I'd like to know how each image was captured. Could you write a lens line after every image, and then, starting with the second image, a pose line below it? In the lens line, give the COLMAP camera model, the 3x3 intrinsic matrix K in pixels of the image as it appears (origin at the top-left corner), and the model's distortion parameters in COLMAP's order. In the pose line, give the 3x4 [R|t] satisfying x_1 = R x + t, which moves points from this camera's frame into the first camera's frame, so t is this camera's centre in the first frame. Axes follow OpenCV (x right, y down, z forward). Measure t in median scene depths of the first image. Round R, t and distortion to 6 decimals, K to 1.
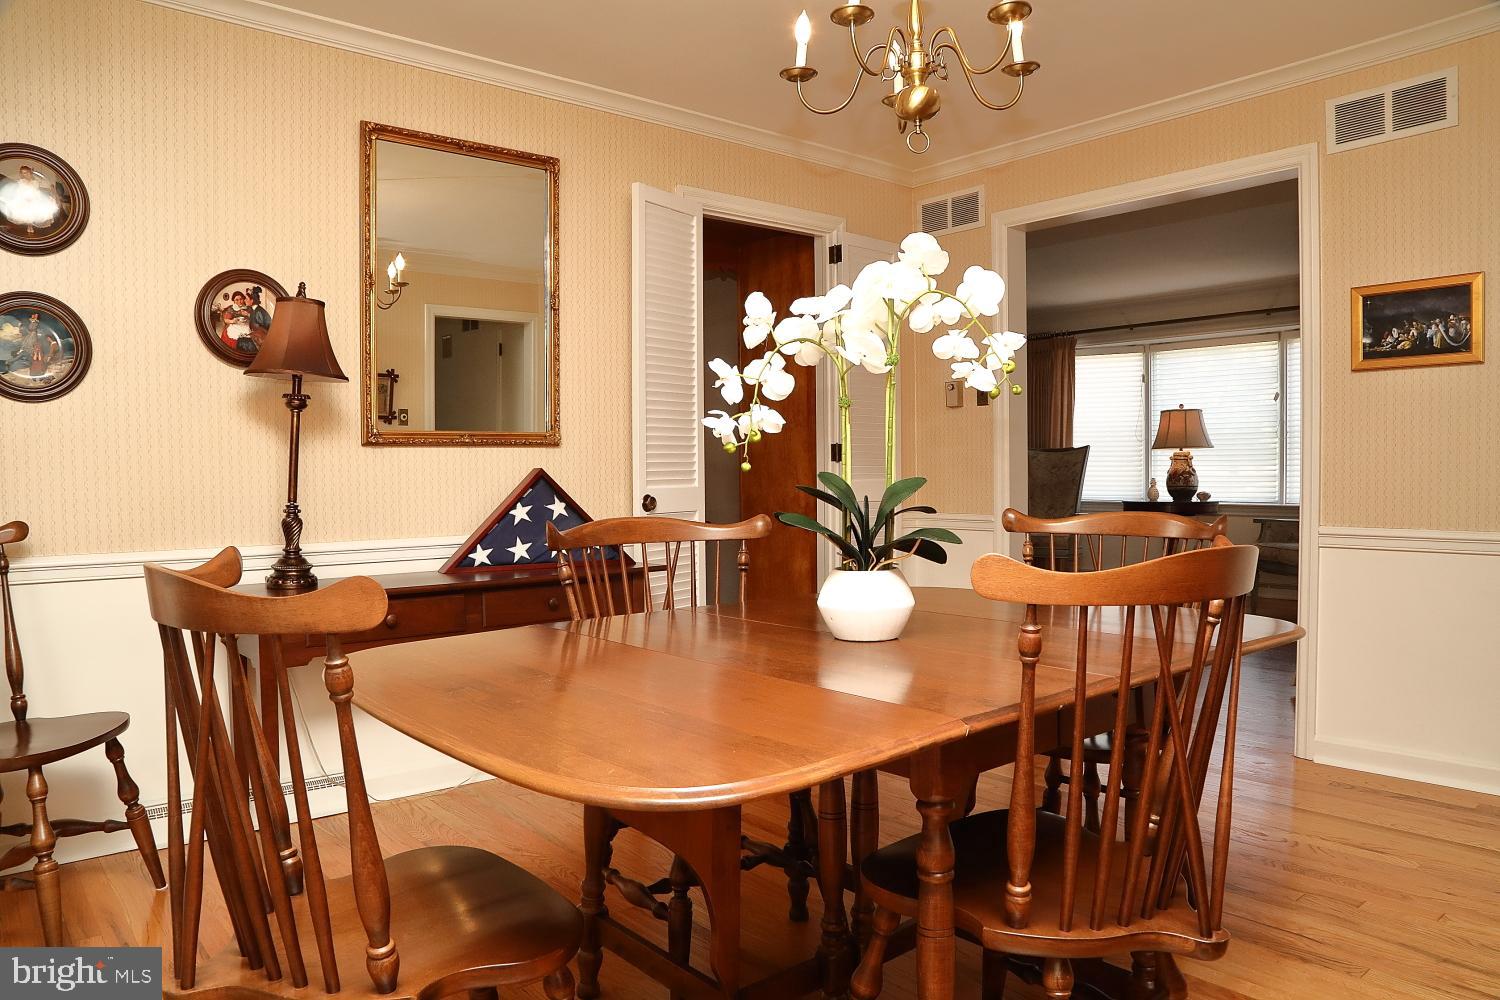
lens RADIAL K [[1049.2, 0, 746.1], [0, 1049.2, 510.7], [0, 0, 1]] dist [-0.115724, 0.068670]
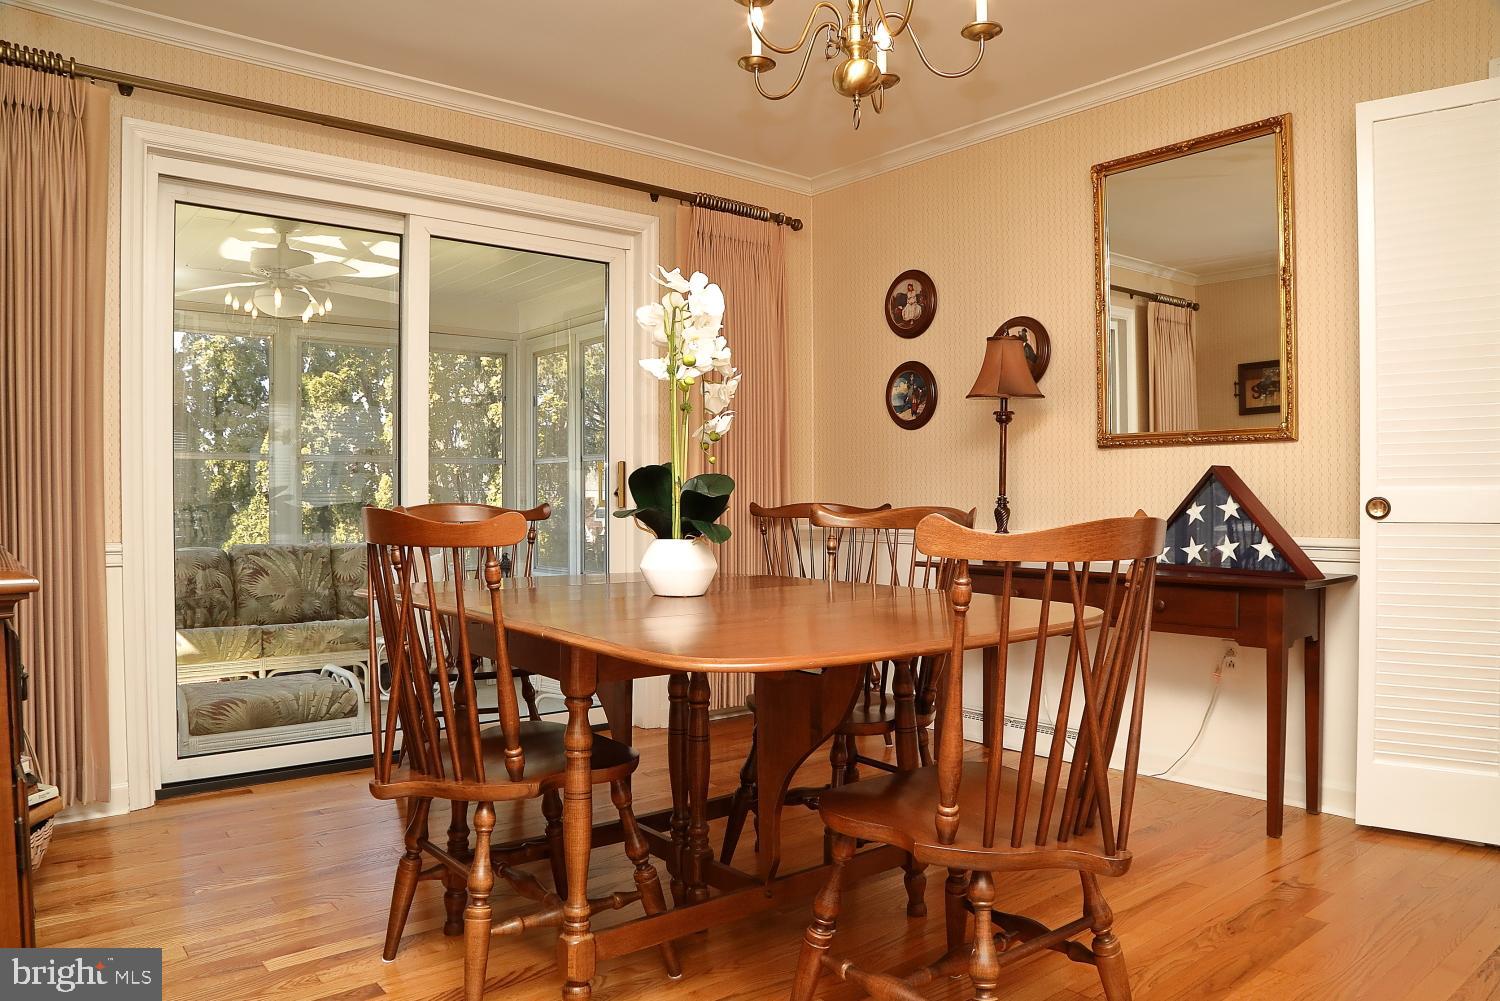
lens RADIAL K [[1049.2, 0, 746.1], [0, 1049.2, 511.2], [0, 0, 1]] dist [-0.115724, 0.068670]
pose [[-0.016280, 0.020265, -0.999662, 0.773624], [-0.037226, 0.999089, 0.020859, -0.003636], [0.999174, 0.037553, -0.015511, 0.630235]]
